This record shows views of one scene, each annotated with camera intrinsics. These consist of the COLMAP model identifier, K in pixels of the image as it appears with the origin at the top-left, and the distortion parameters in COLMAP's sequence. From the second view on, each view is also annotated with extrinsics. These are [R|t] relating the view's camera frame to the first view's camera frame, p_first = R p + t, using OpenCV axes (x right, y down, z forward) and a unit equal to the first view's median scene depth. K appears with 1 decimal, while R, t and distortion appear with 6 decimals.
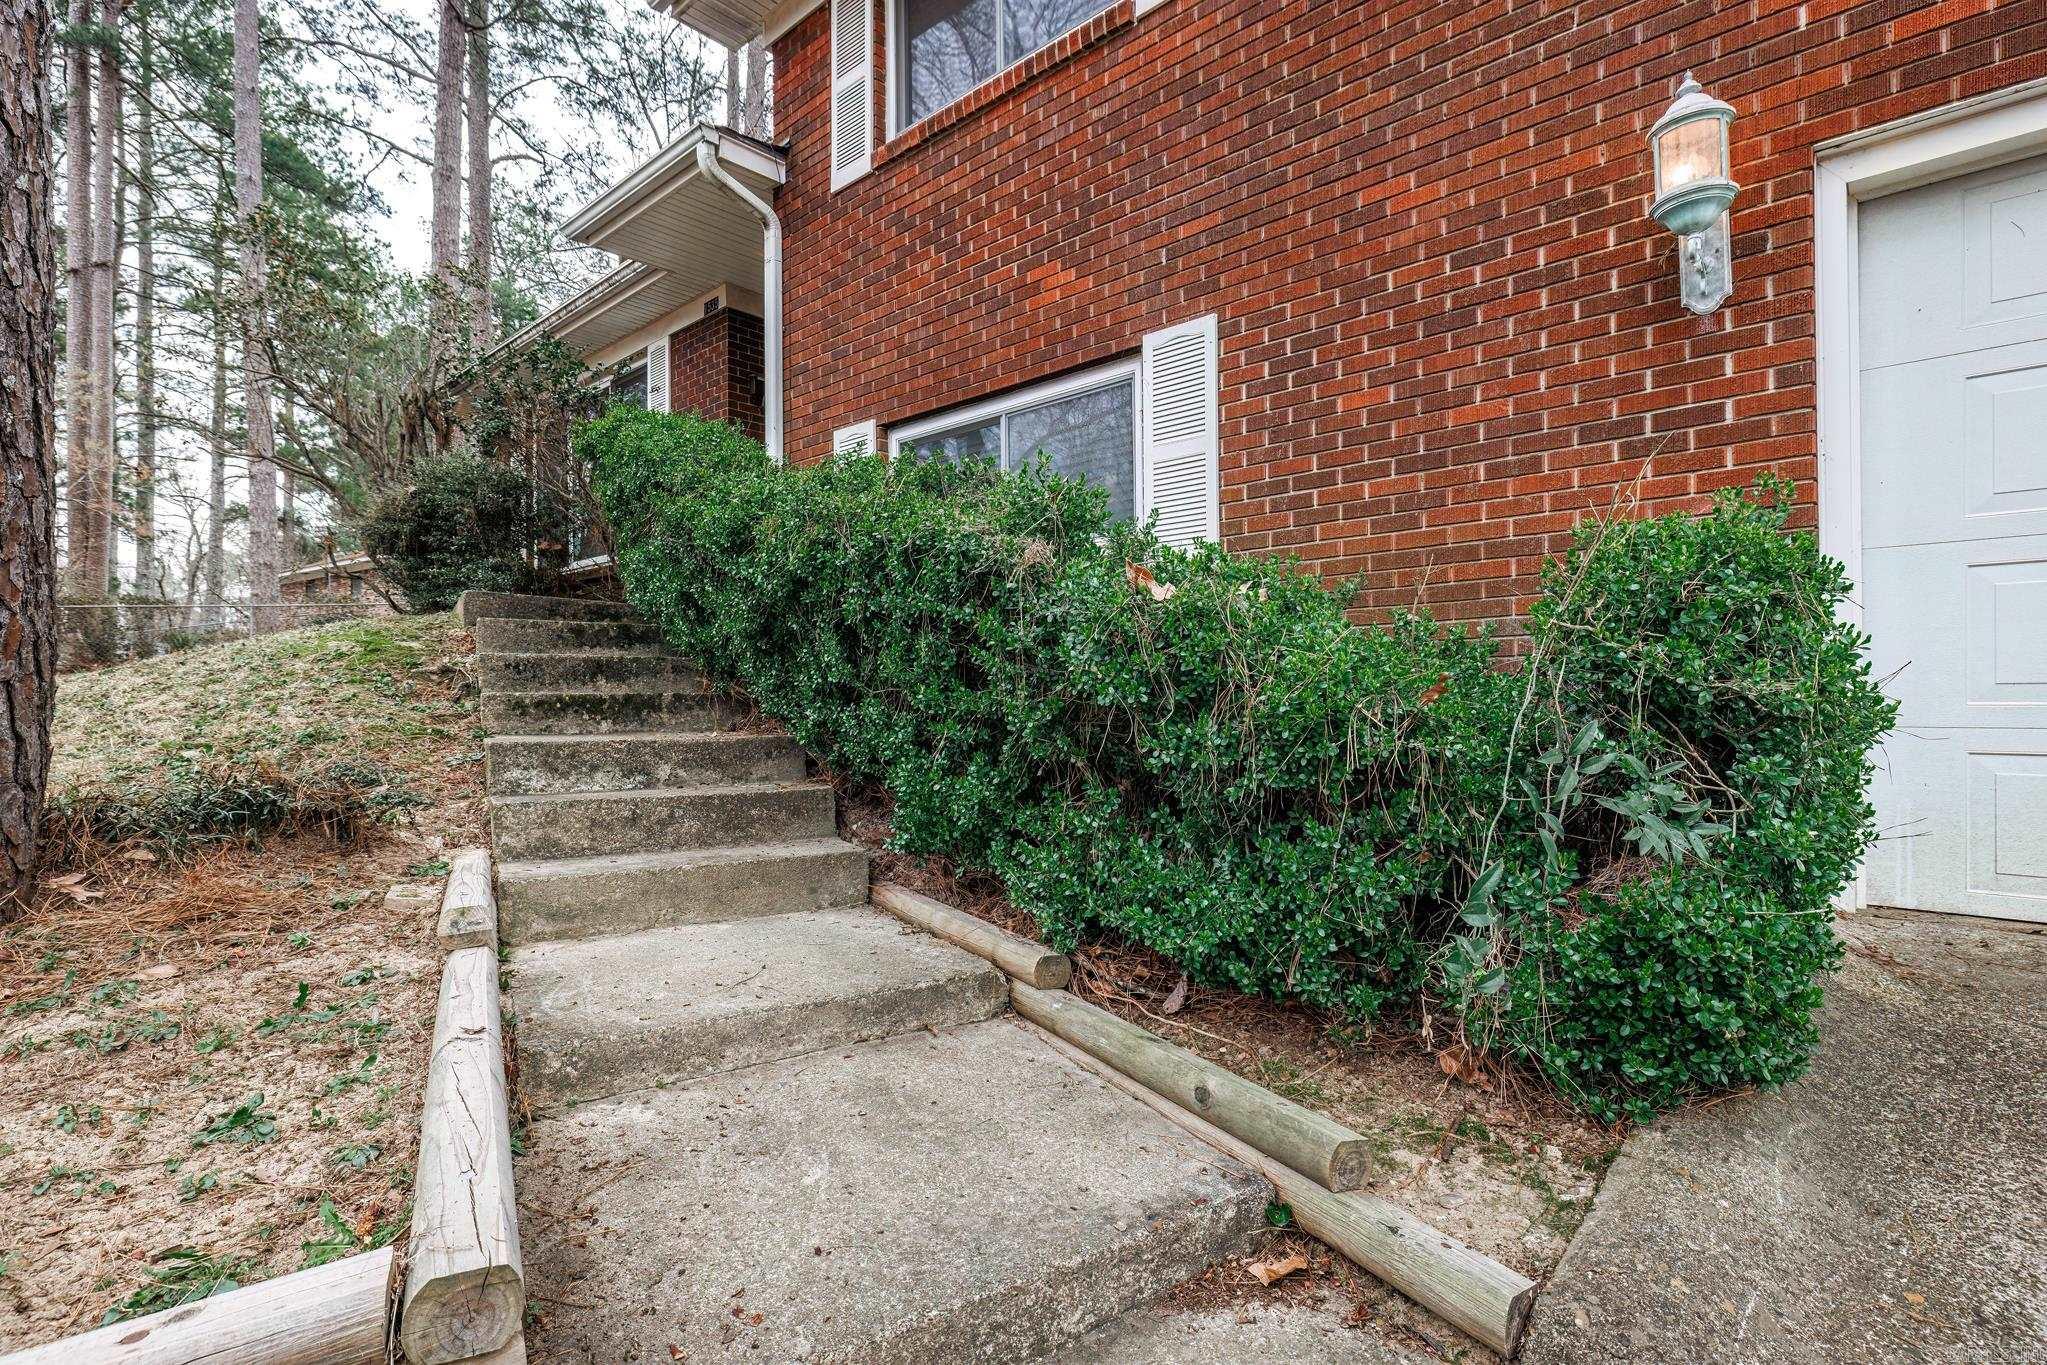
lens RADIAL K [[974.7, 0, 1023.5], [0, 974.7, 682.5], [0, 0, 1]] dist [0.008512, 0.000228]
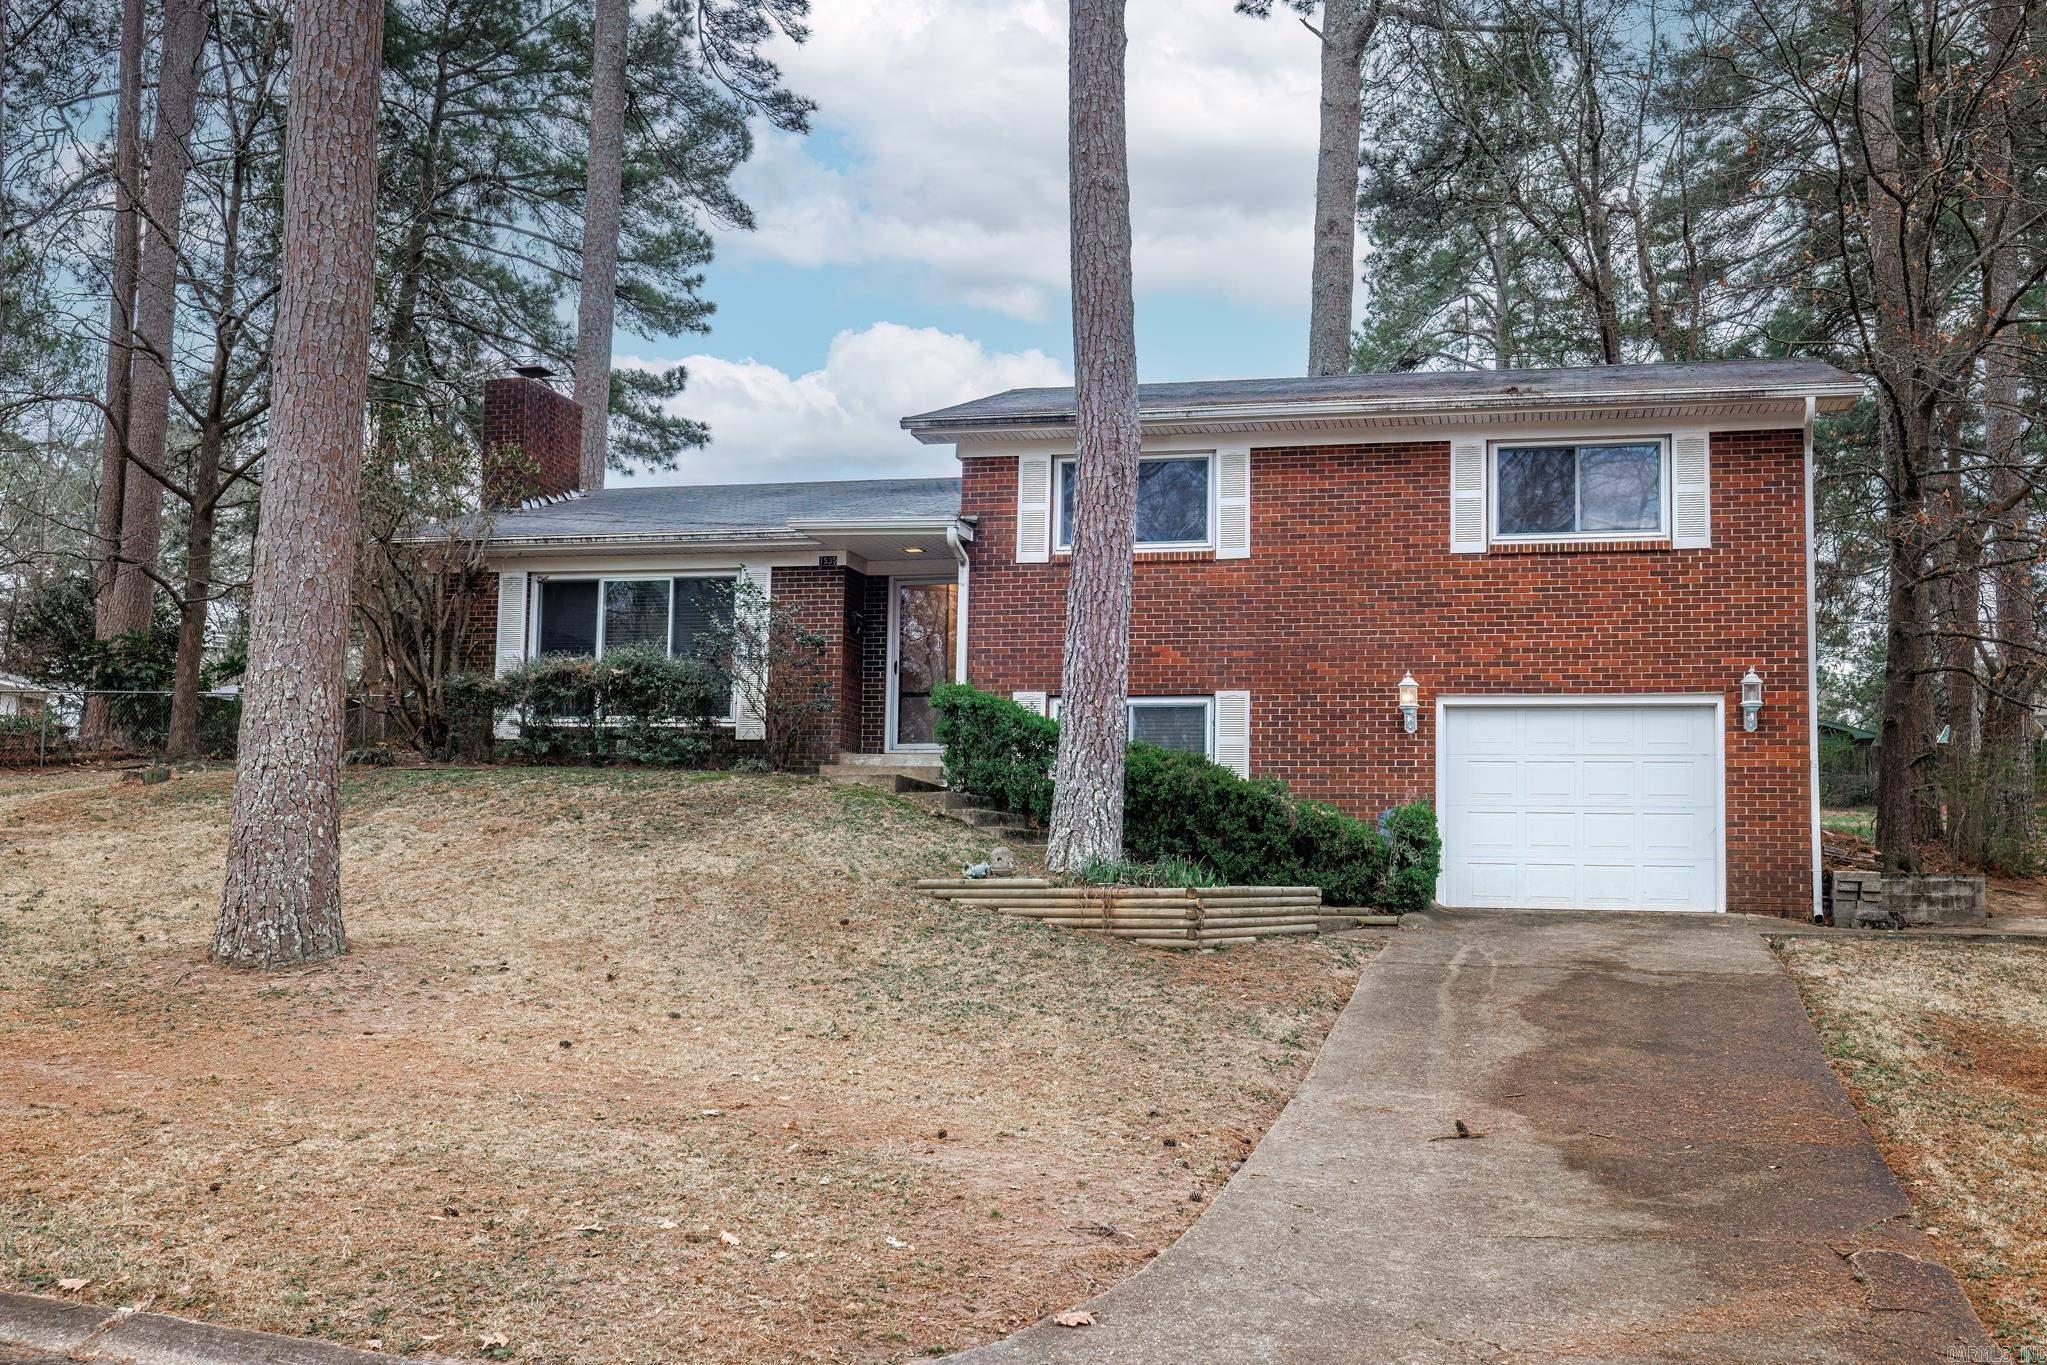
lens RADIAL K [[2101.3, 0, 1023.5], [0, 2101.3, 682.5], [0, 0, 1]] dist [0.068095, 0.000013]
pose [[0.889253, 0.079780, 0.450405, -2.770087], [-0.039056, 0.994319, -0.099012, 0.163780], [-0.455745, 0.070455, 0.887317, -3.558081]]
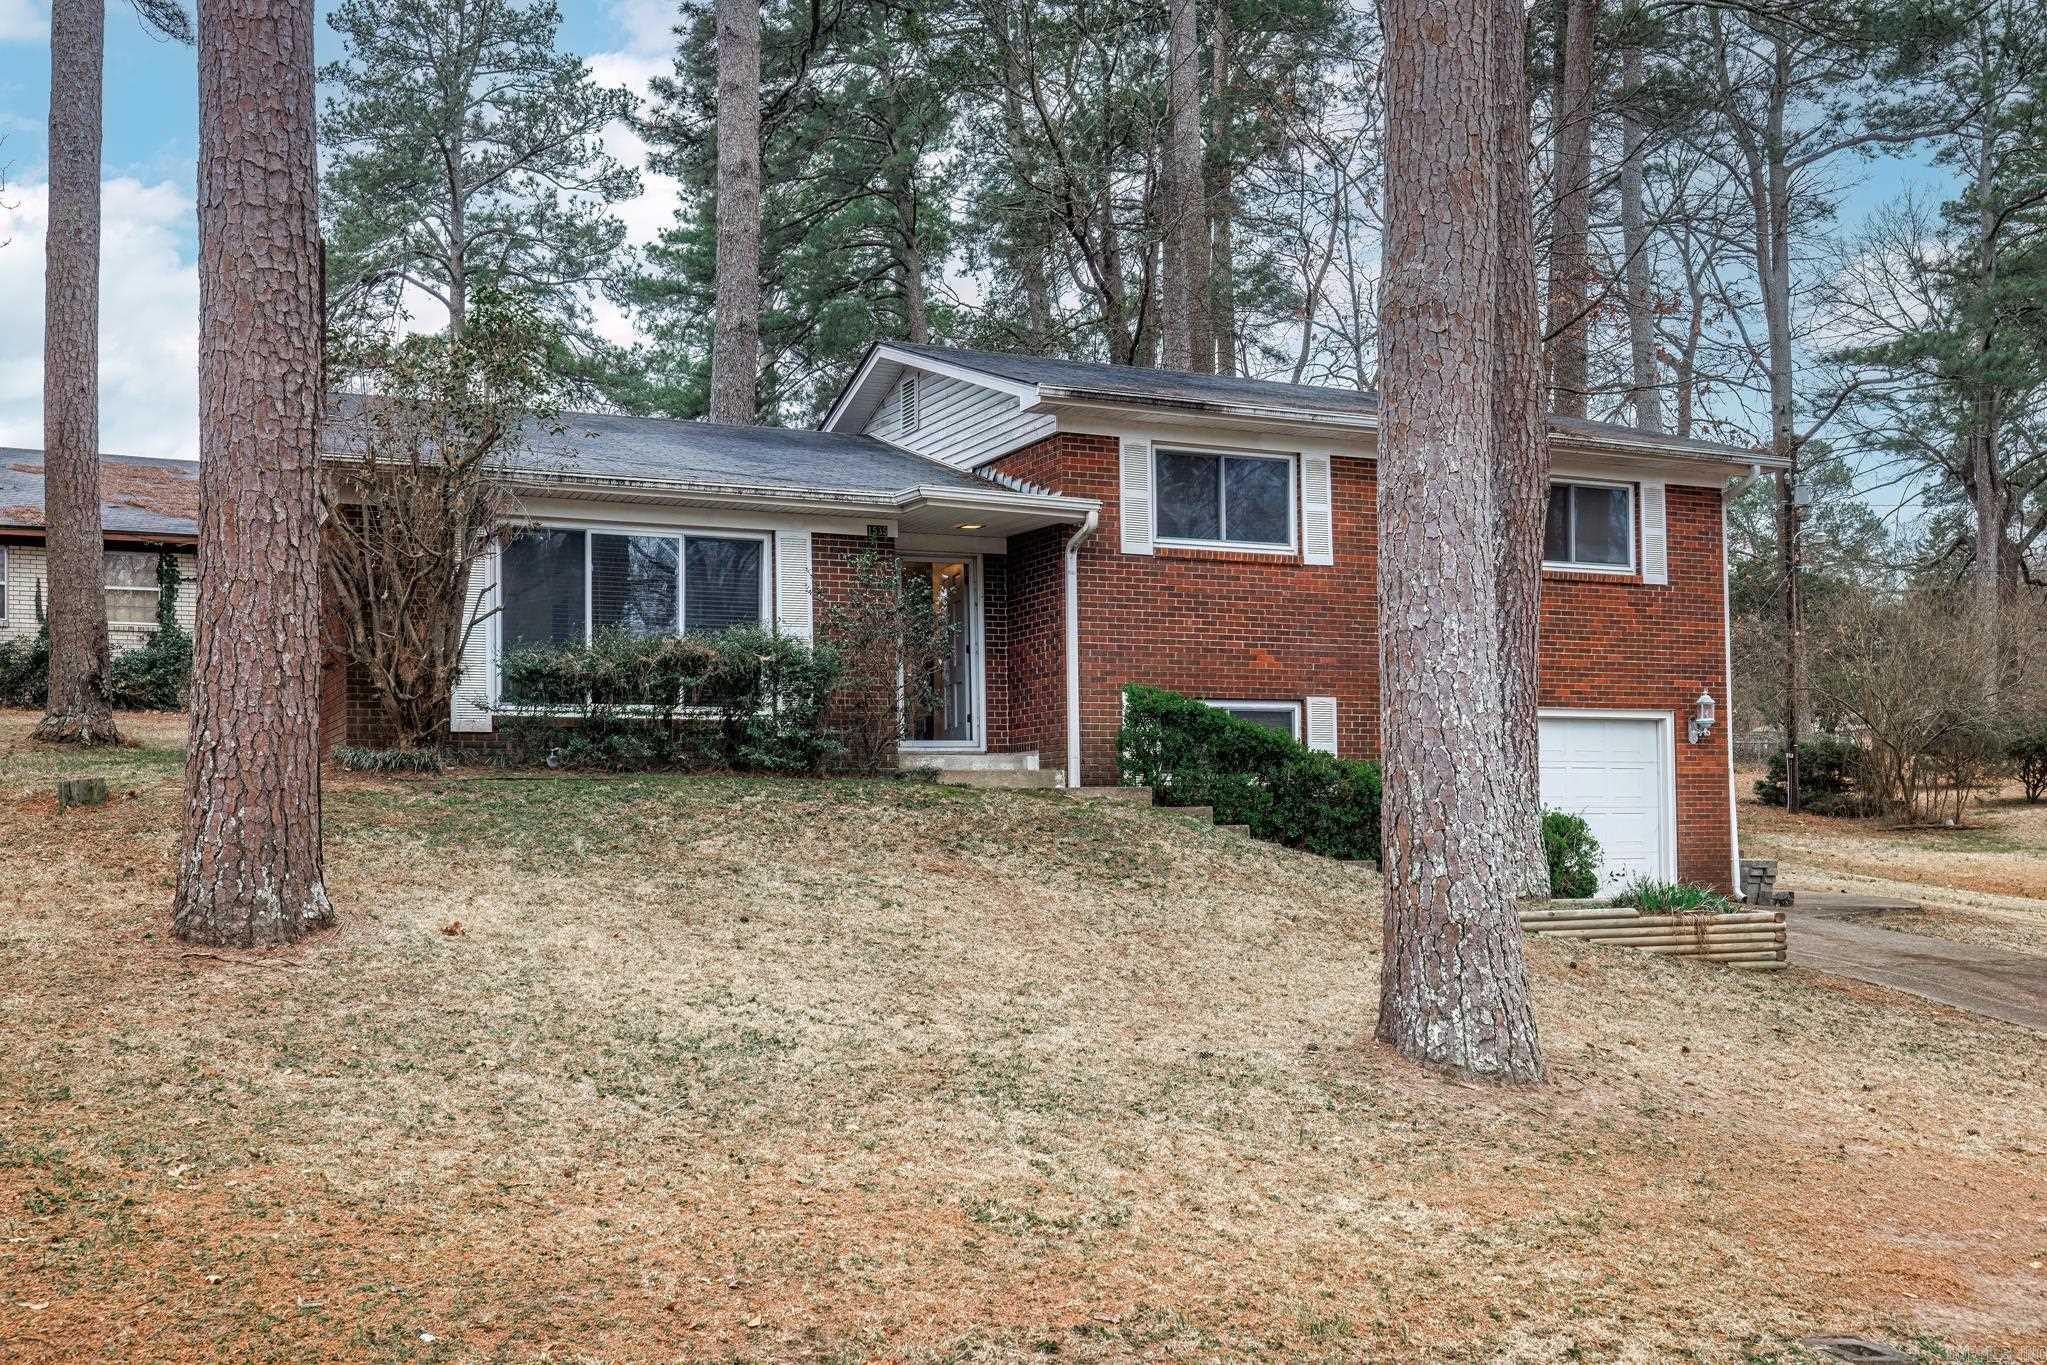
lens RADIAL K [[2101.3, 0, 1023.5], [0, 2101.3, 682.5], [0, 0, 1]] dist [0.068095, 0.000013]
pose [[0.371665, 0.080284, 0.924889, -5.177723], [-0.005496, 0.996427, -0.084285, 0.051646], [-0.928351, 0.026242, 0.370778, -0.283158]]
